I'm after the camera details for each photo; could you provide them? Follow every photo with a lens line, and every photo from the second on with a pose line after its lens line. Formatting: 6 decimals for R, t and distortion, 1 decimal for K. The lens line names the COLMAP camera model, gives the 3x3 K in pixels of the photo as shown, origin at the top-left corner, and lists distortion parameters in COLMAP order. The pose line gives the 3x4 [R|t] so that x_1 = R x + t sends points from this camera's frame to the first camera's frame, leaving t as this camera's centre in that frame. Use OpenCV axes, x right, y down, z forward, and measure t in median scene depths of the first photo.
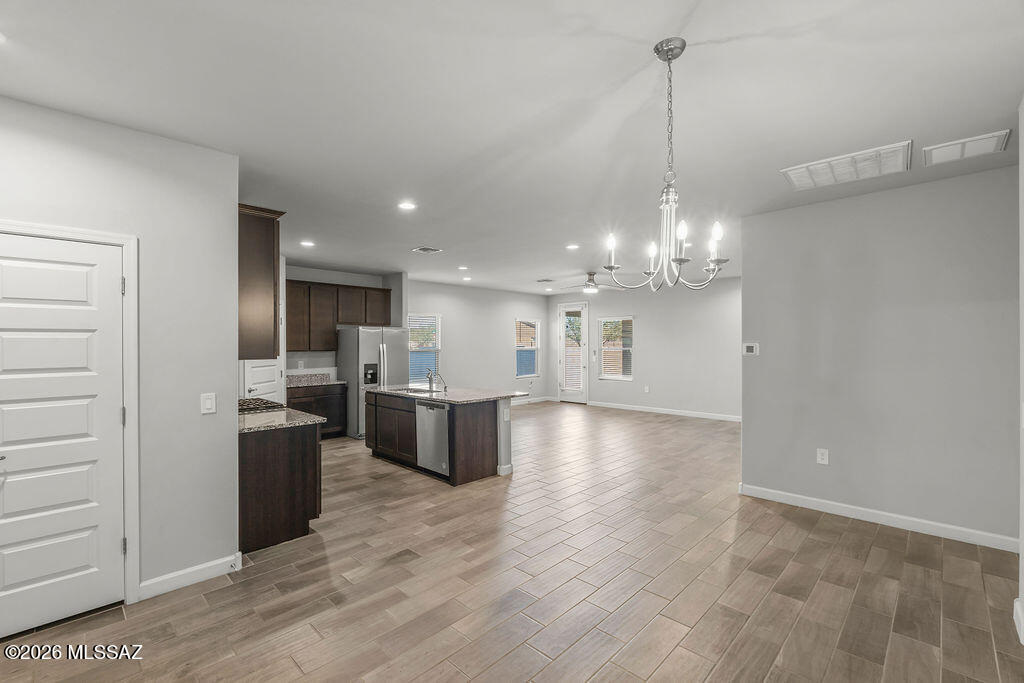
lens RADIAL K [[444.3, 0, 512.2], [0, 444.3, 345.2], [0, 0, 1]] dist [0.000461, 0.000046]
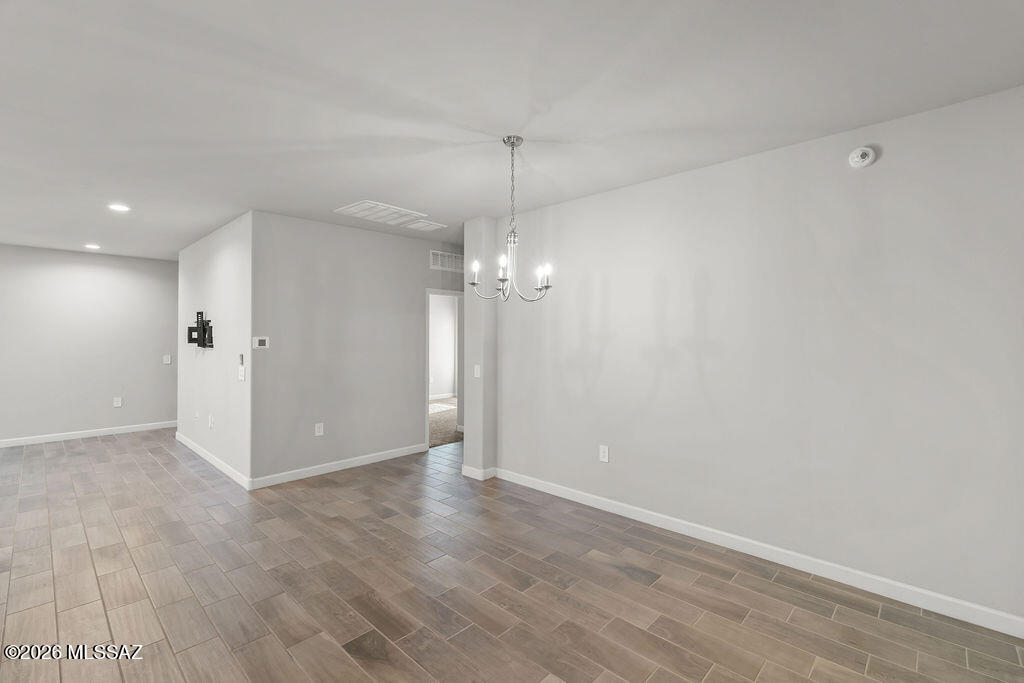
lens RADIAL K [[453.6, 0, 513.6], [0, 453.6, 342.6], [0, 0, 1]] dist [-0.001843, 0.000276]
pose [[-0.011606, -0.012368, 0.999856, -0.337727], [0.003001, 0.999919, 0.012404, -0.001921], [-0.999928, 0.003144, -0.011568, 0.292953]]
